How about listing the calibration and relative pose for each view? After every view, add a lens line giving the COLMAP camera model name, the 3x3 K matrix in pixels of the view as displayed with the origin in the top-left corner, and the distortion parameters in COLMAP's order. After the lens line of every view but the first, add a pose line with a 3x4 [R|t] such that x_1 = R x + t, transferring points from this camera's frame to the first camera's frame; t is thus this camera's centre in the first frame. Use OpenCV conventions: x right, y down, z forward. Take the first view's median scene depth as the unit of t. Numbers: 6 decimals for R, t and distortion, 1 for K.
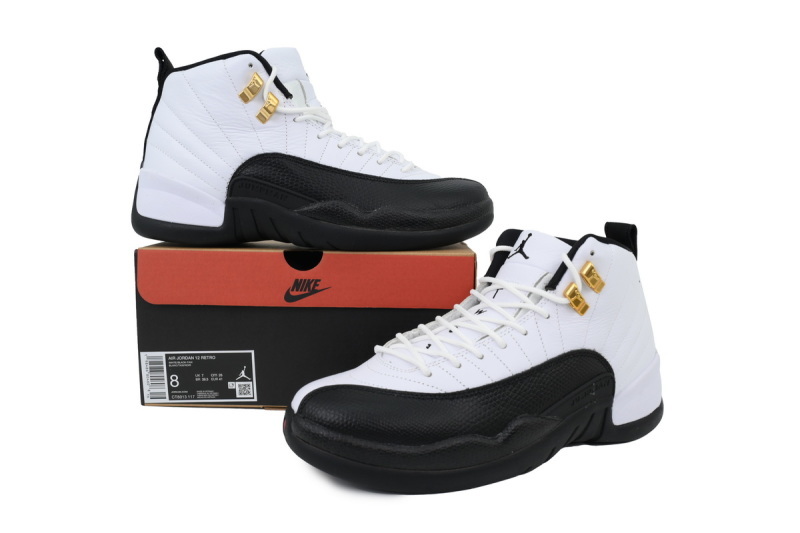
lens RADIAL K [[639.4, 0, 400.0], [0, 639.4, 266.5], [0, 0, 1]] dist [0.001521, 0.000336]
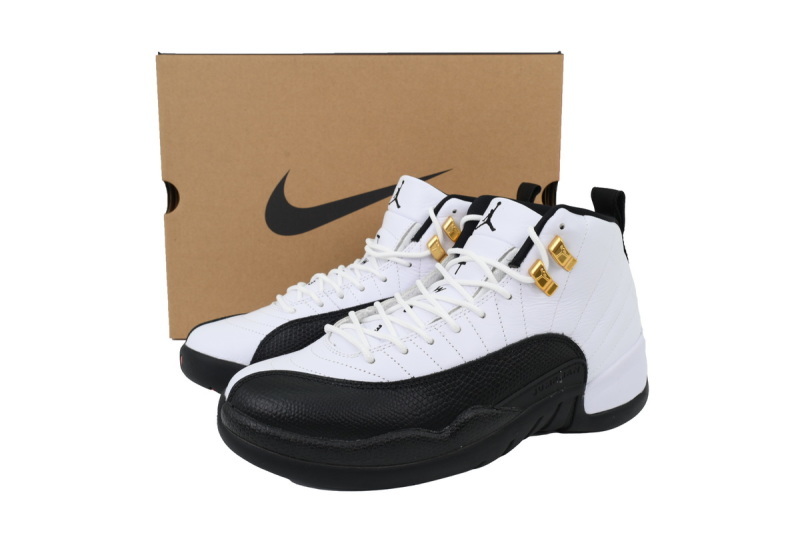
lens RADIAL K [[639.4, 0, 400.0], [0, 639.4, 266.5], [0, 0, 1]] dist [0.001521, 0.000336]
pose [[0.998004, 0.008690, -0.062552, 0.134467], [-0.003471, 0.996539, 0.083056, -0.039411], [0.063058, -0.082673, 0.994580, 0.100352]]
